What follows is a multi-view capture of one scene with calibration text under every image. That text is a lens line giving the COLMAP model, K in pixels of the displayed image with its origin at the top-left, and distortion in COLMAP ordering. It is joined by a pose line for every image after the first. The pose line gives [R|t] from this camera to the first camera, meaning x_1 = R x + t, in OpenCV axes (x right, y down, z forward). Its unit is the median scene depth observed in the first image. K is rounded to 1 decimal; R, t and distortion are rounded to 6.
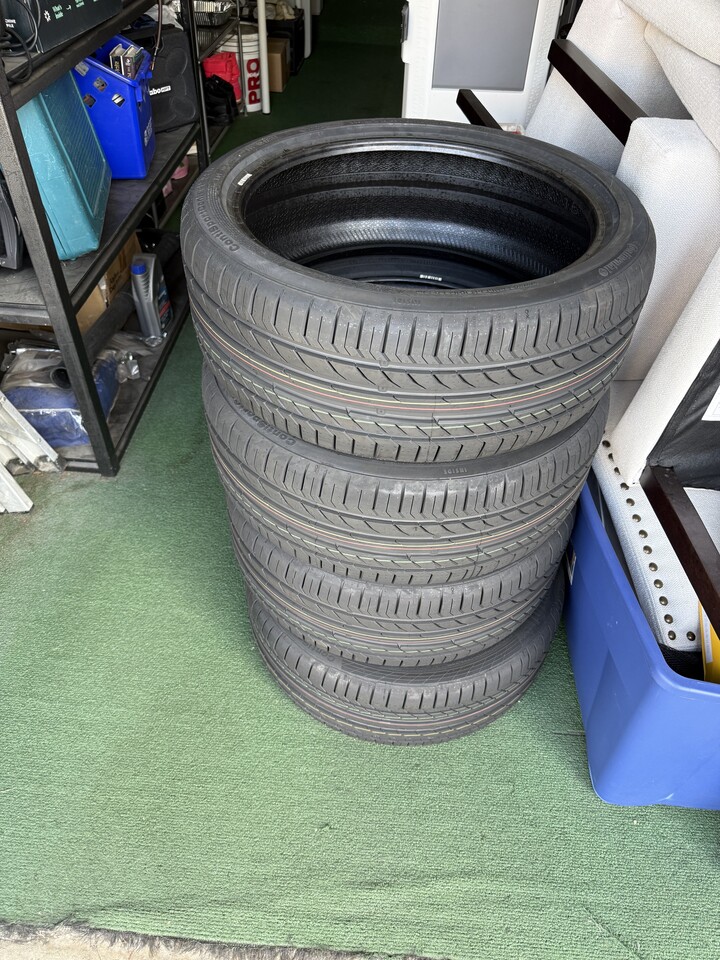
lens RADIAL K [[692.8, 0, 365.2], [0, 692.8, 488.3], [0, 0, 1]] dist [0.008809, -0.021390]
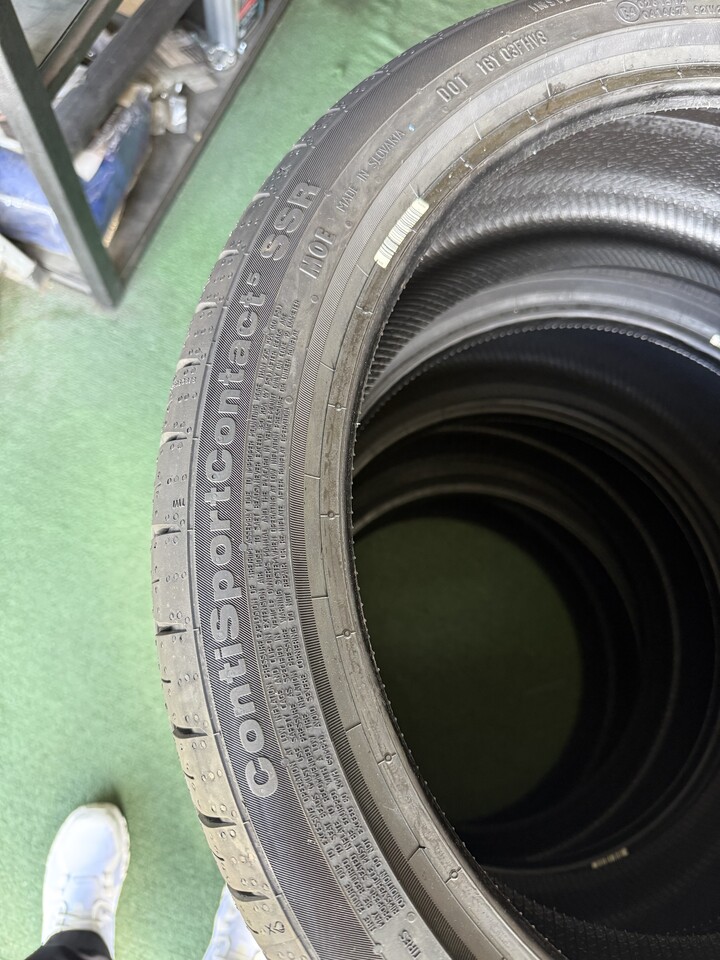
lens RADIAL K [[692.8, 0, 355.4], [0, 692.8, 482.1], [0, 0, 1]] dist [0.008809, -0.021390]
pose [[0.945289, 0.326142, 0.007715, -0.088517], [-0.288557, 0.824853, 0.486161, -0.279497], [0.152193, -0.461789, 0.873835, 0.364089]]
